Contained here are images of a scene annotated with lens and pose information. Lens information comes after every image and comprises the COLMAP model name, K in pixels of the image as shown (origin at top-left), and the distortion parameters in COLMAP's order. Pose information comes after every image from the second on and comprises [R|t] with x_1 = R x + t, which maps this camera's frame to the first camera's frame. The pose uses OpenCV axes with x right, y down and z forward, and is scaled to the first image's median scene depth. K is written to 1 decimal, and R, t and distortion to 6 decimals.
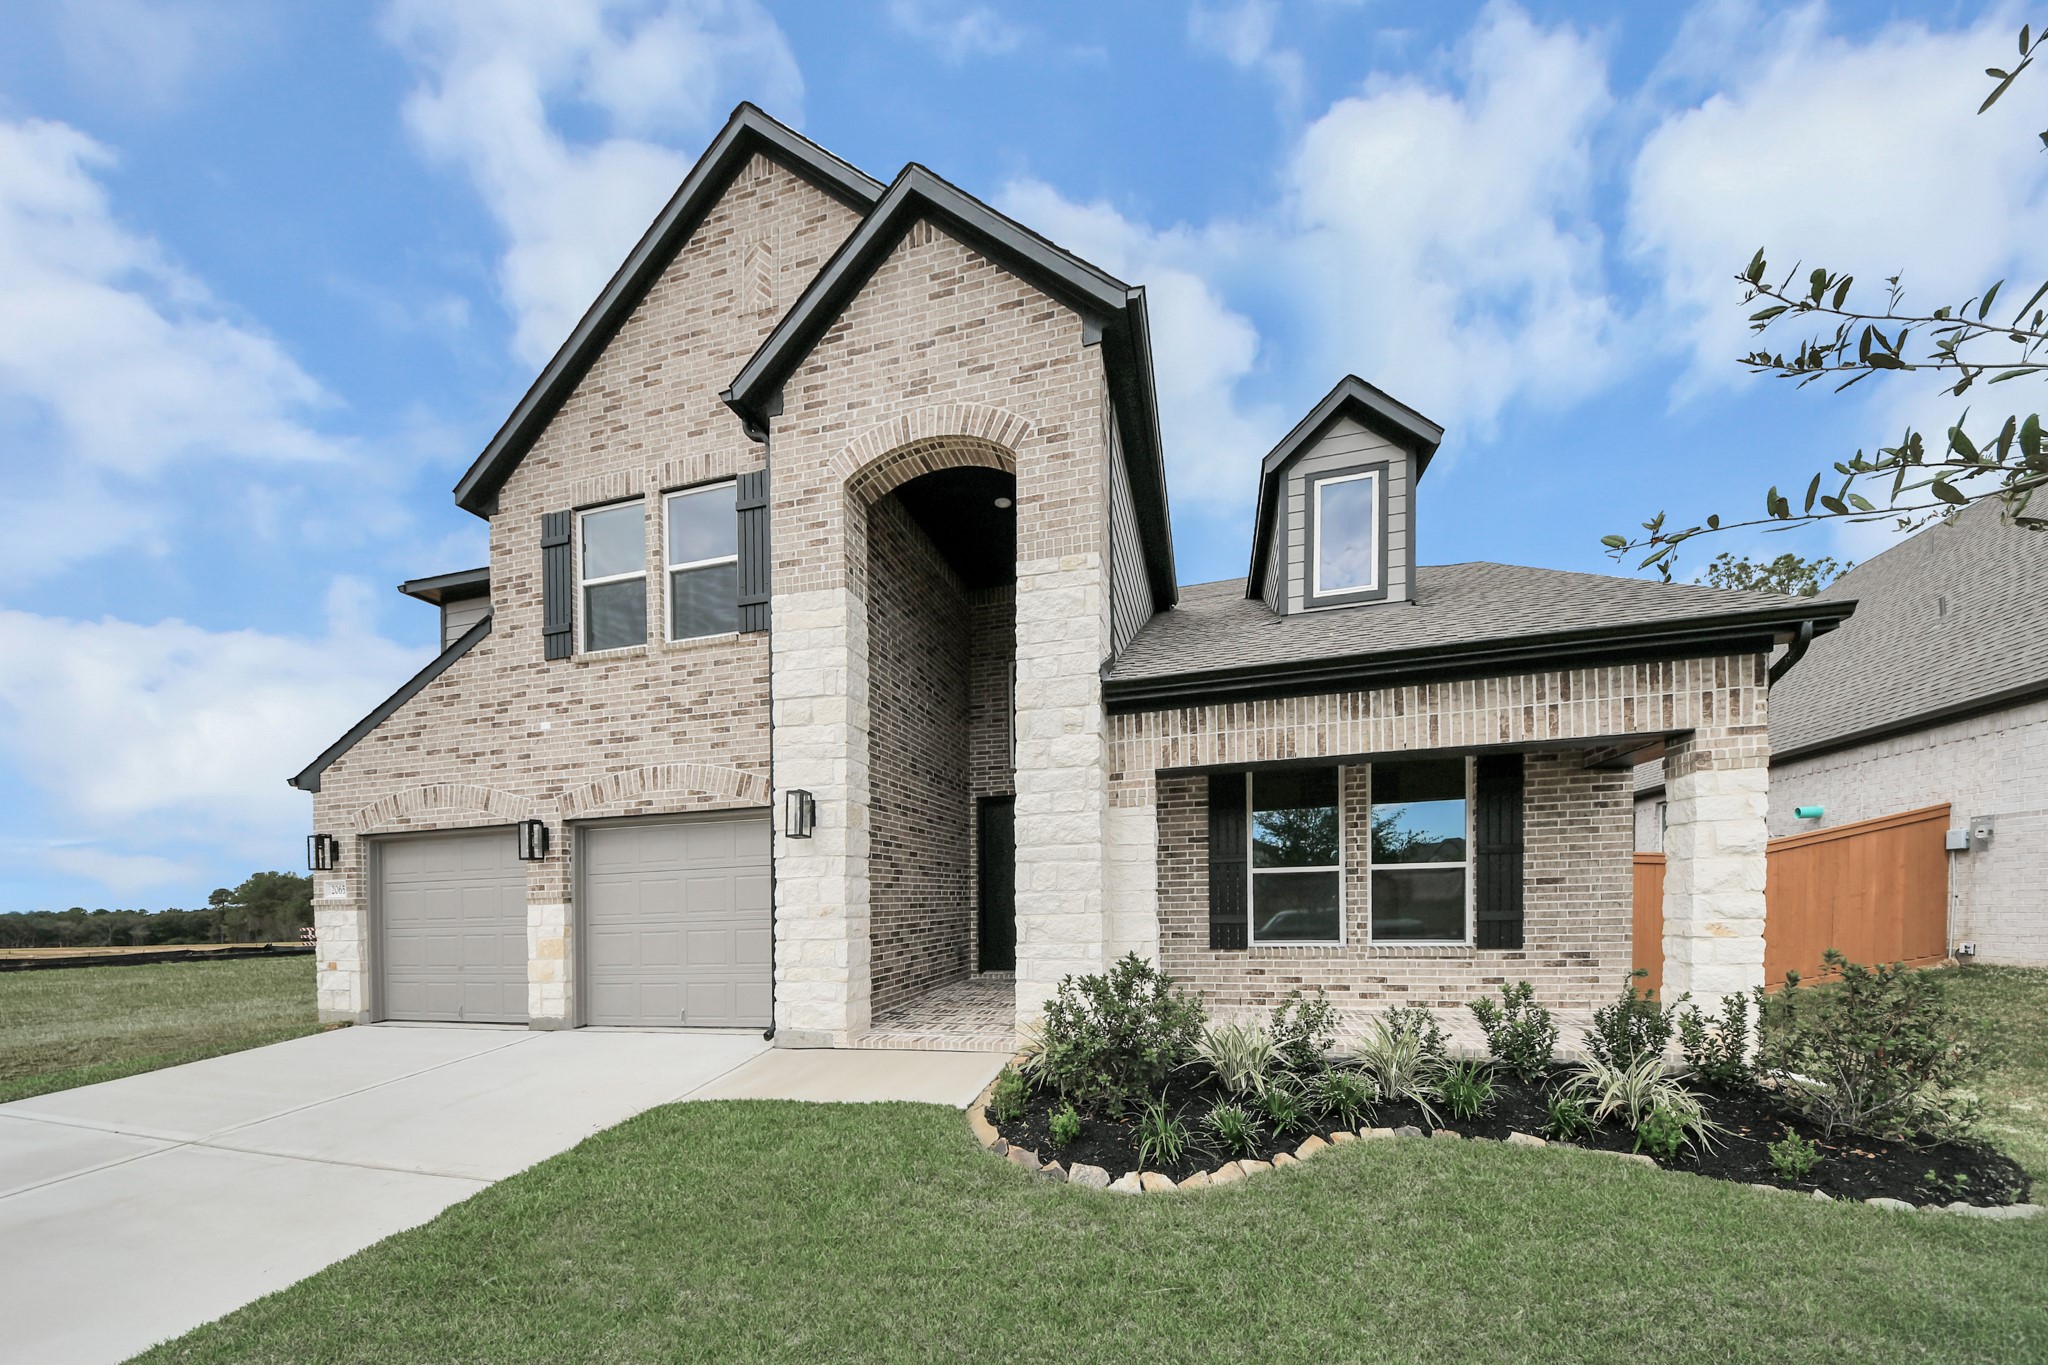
lens RADIAL K [[753.7, 0, 1004.1], [0, 753.7, 558.7], [0, 0, 1]] dist [-0.019898, 0.024944]
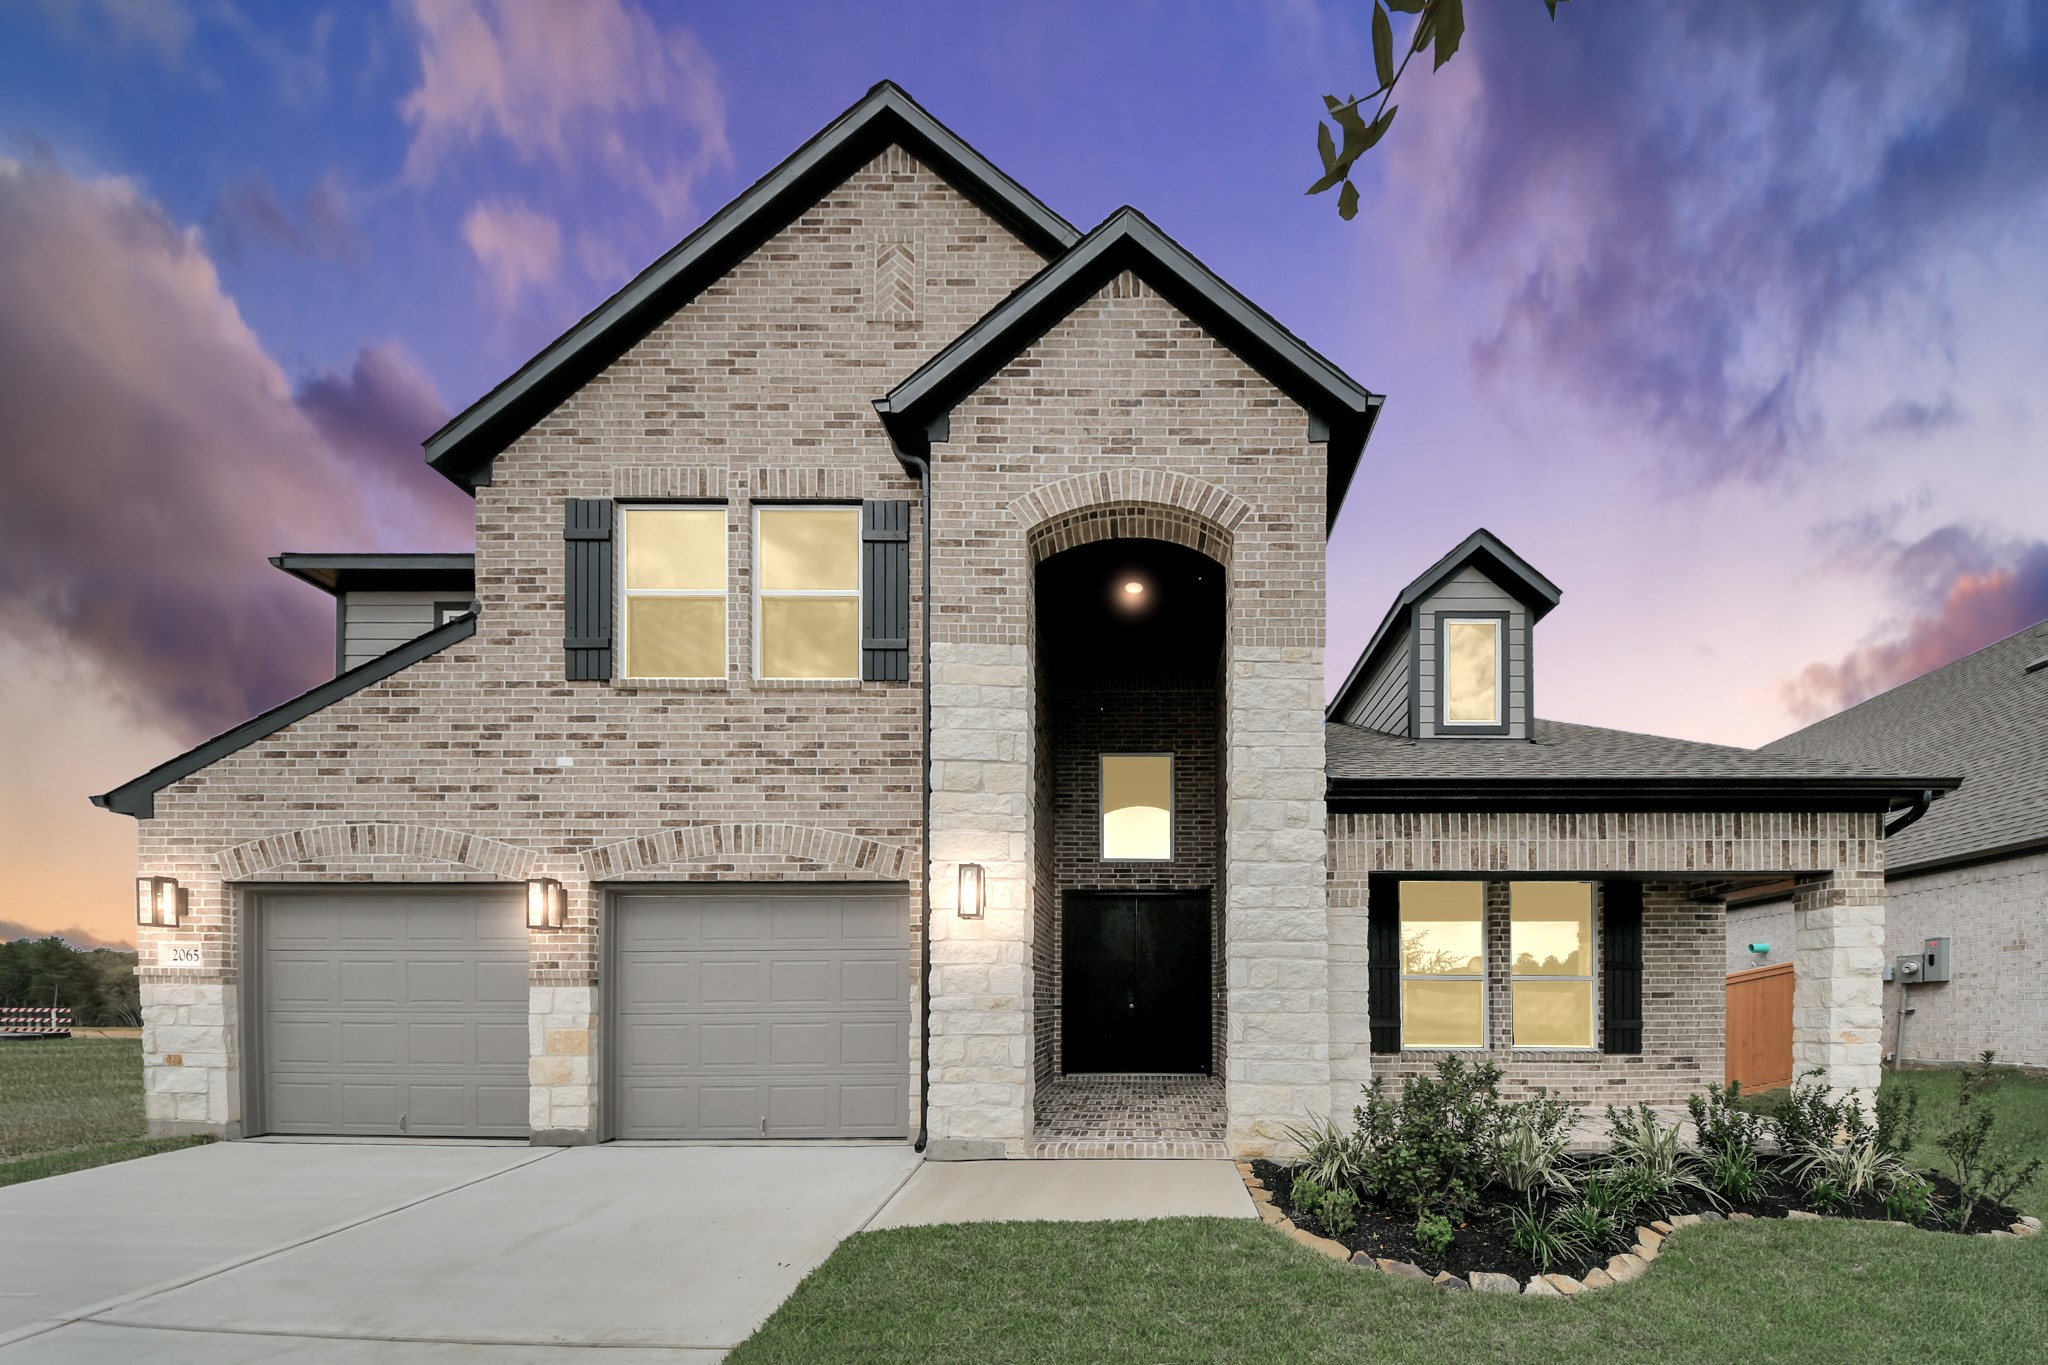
lens RADIAL K [[734.1, 0, 1024.0], [0, 734.1, 682.5], [0, 0, 1]] dist [0.006340, -0.000101]
pose [[0.951846, 0.146789, 0.269152, -0.424483], [-0.149126, 0.988747, -0.011862, 0.088863], [-0.267865, -0.028847, 0.963025, 0.148680]]
